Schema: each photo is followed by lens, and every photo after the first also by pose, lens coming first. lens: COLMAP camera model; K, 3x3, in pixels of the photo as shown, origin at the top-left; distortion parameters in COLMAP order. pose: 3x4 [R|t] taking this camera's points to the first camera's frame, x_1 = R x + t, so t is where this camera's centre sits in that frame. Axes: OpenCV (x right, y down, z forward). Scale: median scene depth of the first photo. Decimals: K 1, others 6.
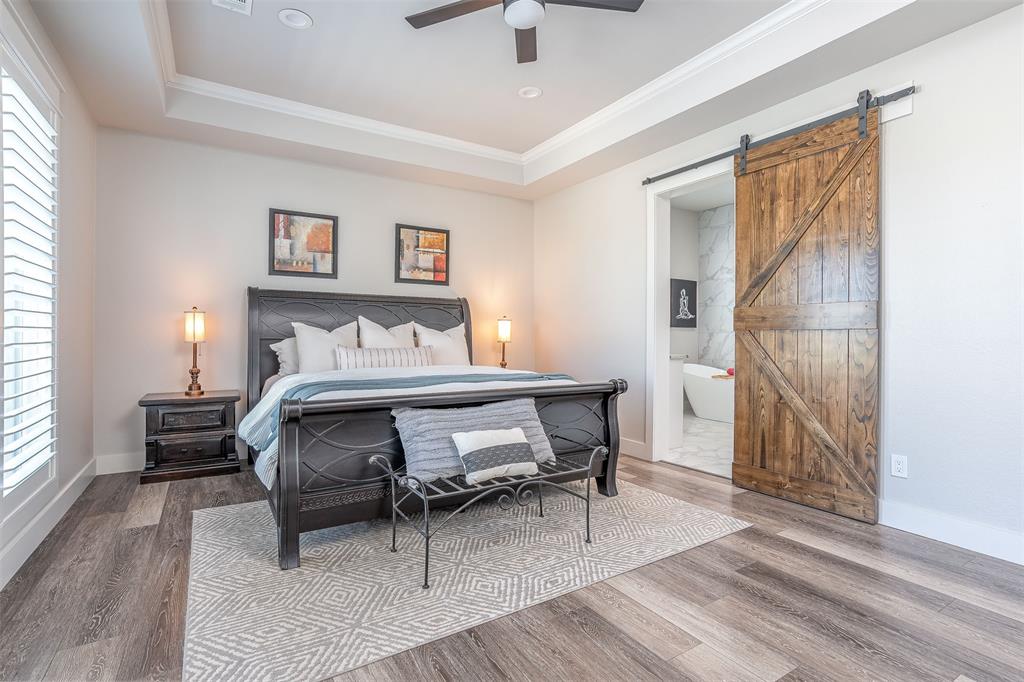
lens RADIAL K [[494.4, 0, 513.6], [0, 494.4, 336.1], [0, 0, 1]] dist [-0.015376, 0.002270]
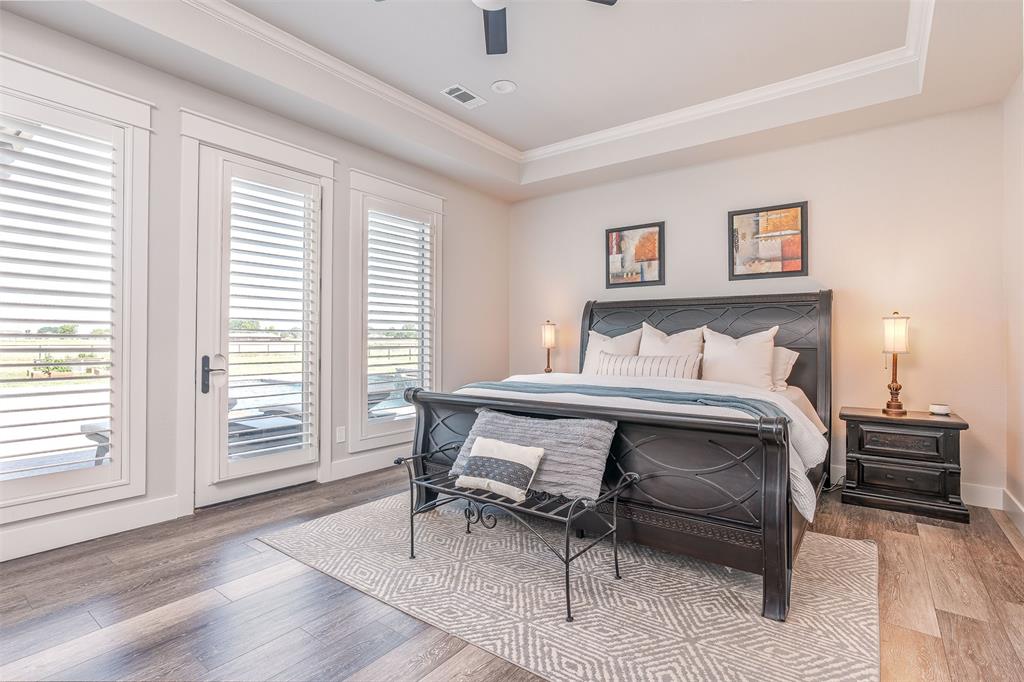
lens RADIAL K [[494.4, 0, 505.9], [0, 494.4, 340.7], [0, 0, 1]] dist [-0.015376, 0.002270]
pose [[0.354624, -0.003187, -0.935004, 0.456618], [-0.005416, 0.999970, -0.005463, 0.002100], [0.934993, 0.007001, 0.354596, 0.366052]]
